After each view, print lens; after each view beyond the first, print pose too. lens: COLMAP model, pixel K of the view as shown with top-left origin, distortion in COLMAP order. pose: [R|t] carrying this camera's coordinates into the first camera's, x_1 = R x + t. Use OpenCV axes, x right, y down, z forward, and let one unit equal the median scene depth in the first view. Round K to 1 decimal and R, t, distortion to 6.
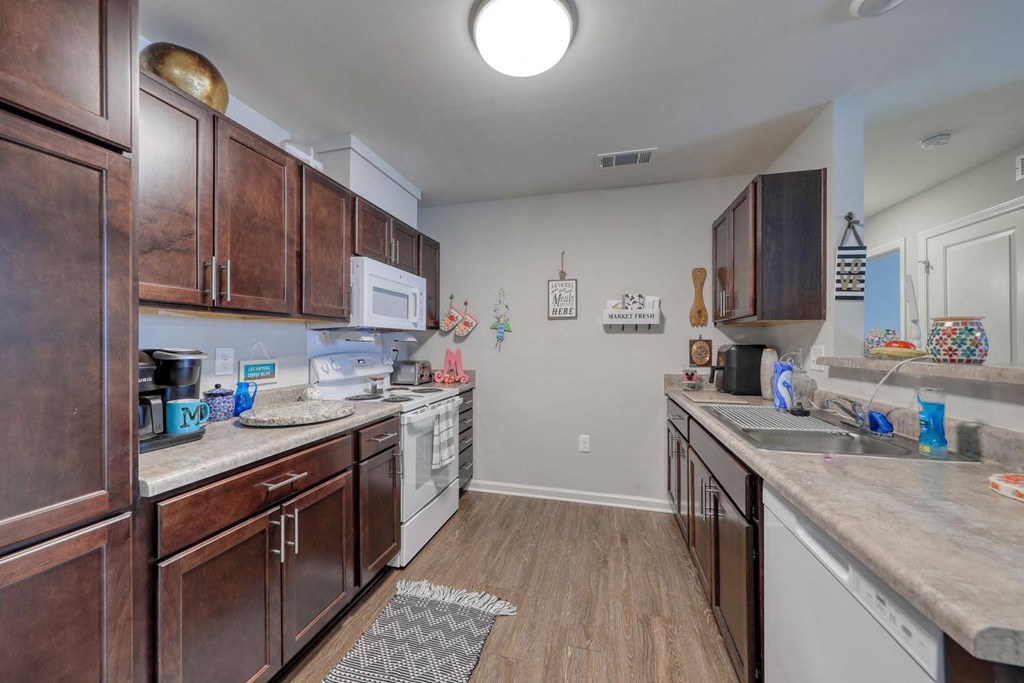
lens RADIAL K [[367.8, 0, 509.4], [0, 367.8, 341.2], [0, 0, 1]] dist [0.002762, 0.000202]
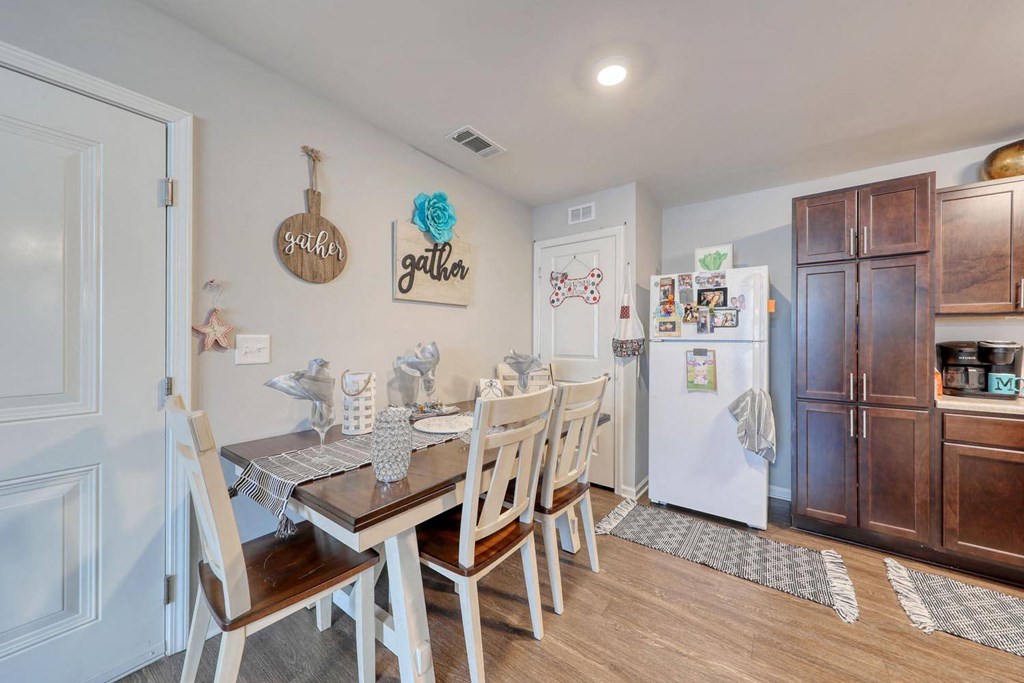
lens RADIAL K [[367.8, 0, 511.8], [0, 367.8, 342.8], [0, 0, 1]] dist [0.002762, 0.000202]
pose [[-0.372300, -0.001720, -0.928111, 1.412451], [-0.007168, 0.999974, 0.001023, 0.043598], [0.928085, 0.007034, -0.372303, -0.366737]]
